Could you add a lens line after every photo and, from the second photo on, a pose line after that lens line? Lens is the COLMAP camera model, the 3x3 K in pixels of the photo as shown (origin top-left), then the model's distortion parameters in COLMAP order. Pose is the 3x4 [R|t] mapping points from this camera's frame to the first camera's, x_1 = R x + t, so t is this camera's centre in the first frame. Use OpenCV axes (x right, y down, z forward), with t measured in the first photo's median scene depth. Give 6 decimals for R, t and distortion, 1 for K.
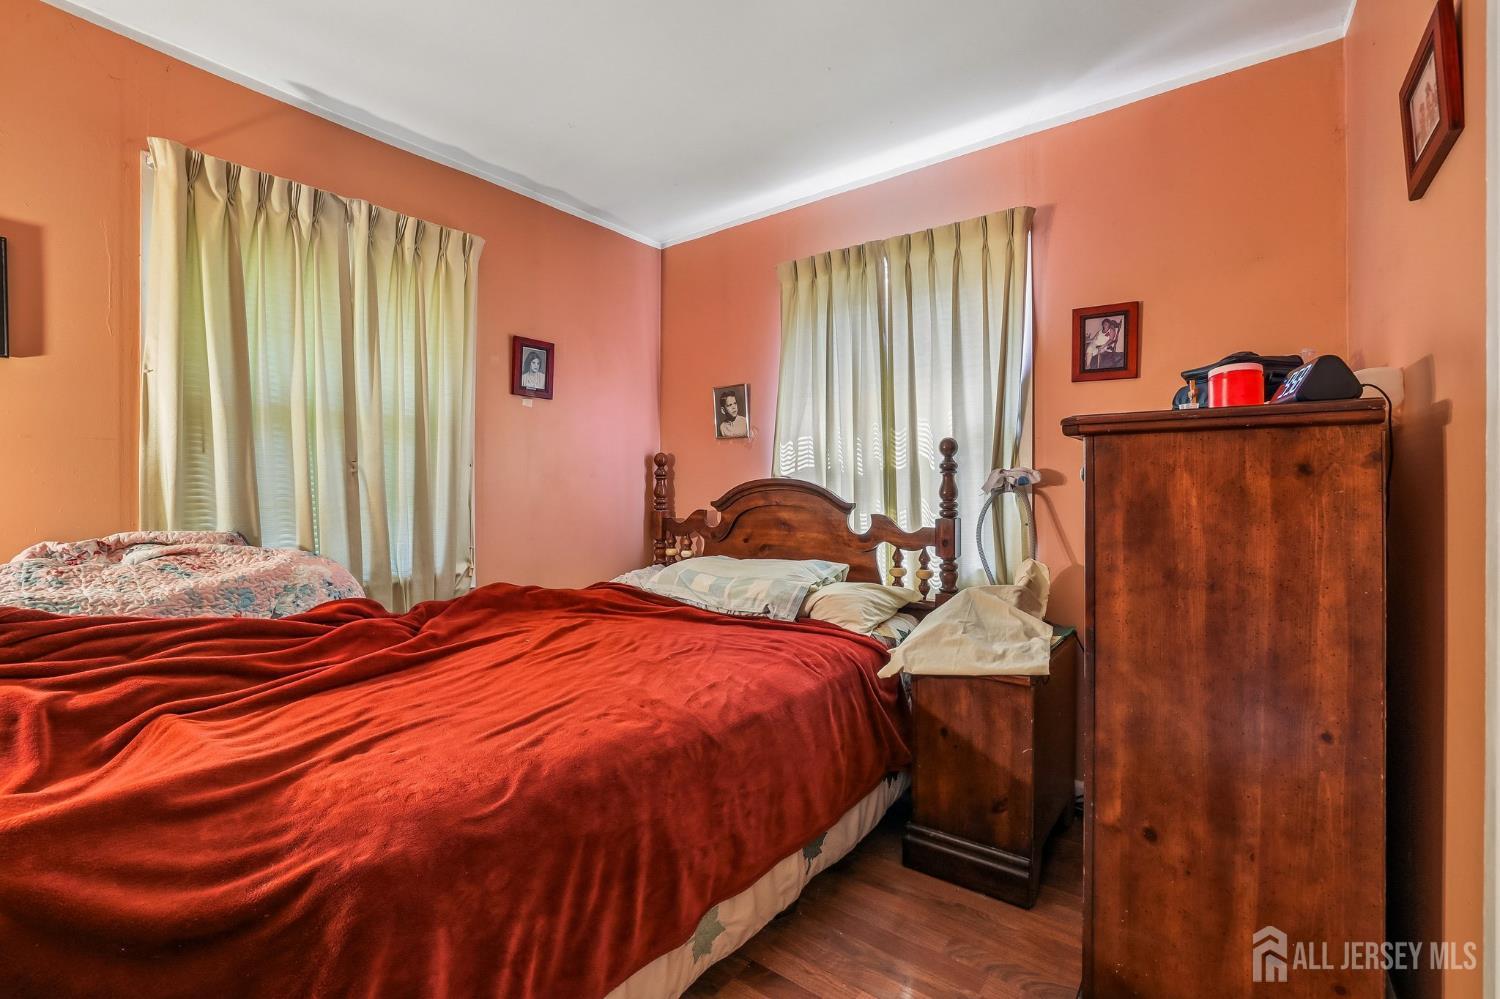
lens RADIAL K [[651.1, 0, 742.3], [0, 651.1, 498.9], [0, 0, 1]] dist [-0.040059, 0.009989]
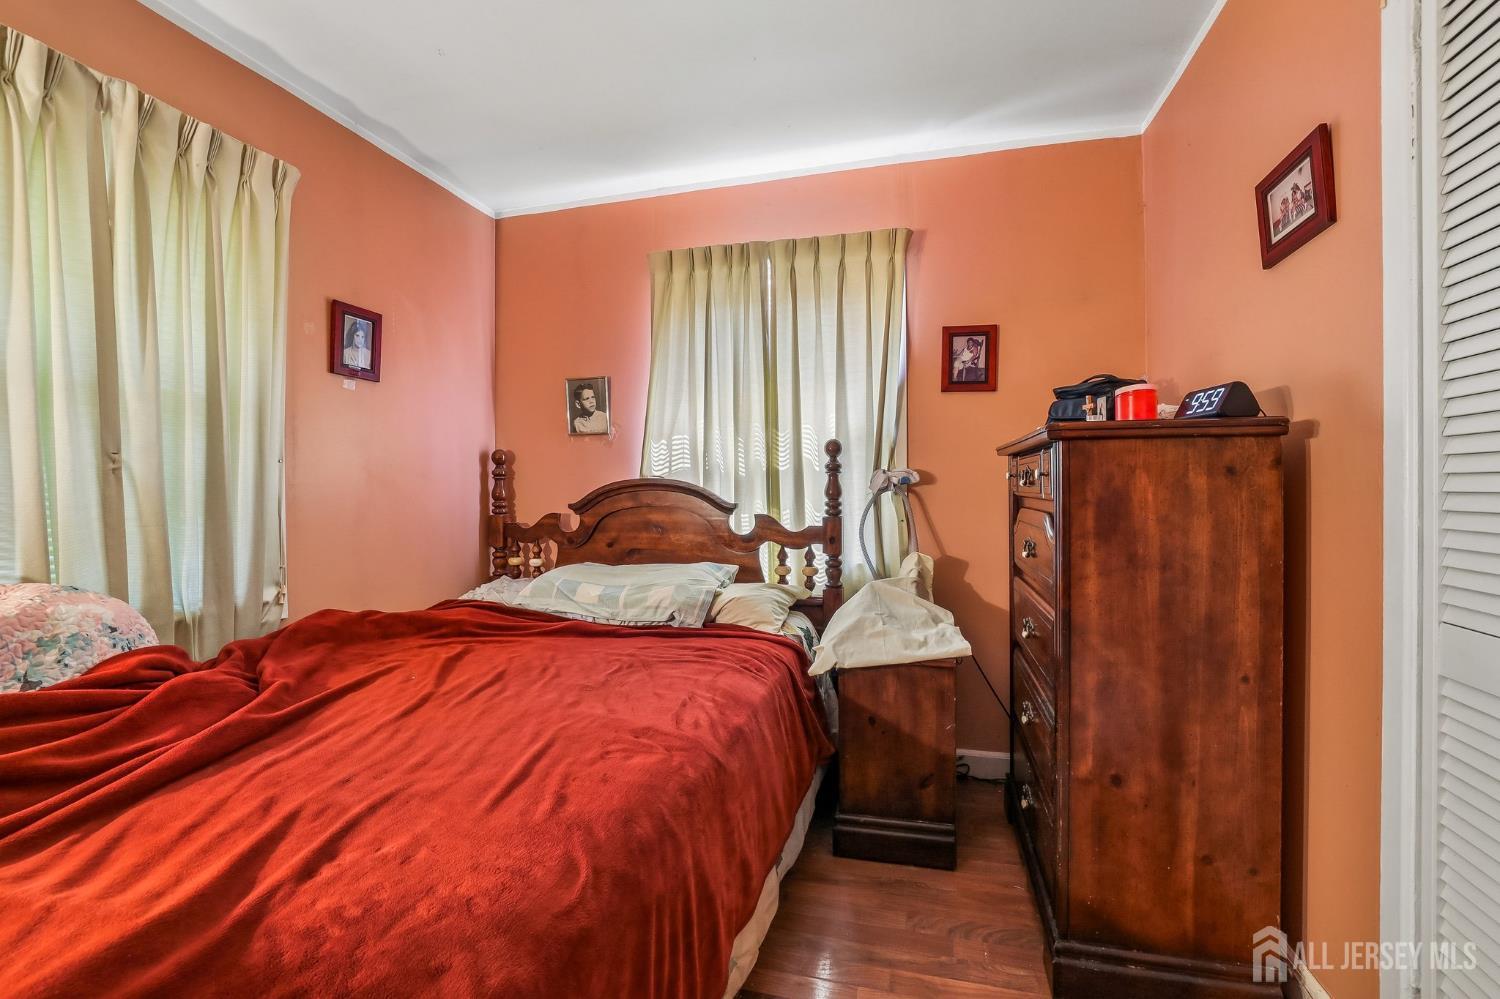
lens RADIAL K [[651.1, 0, 811.5], [0, 651.1, 501.4], [0, 0, 1]] dist [-0.040059, 0.009989]
pose [[0.920398, -0.012541, 0.390781, -0.184182], [0.011385, 0.999921, 0.005275, -0.000478], [-0.390816, -0.000406, 0.920469, 0.070129]]
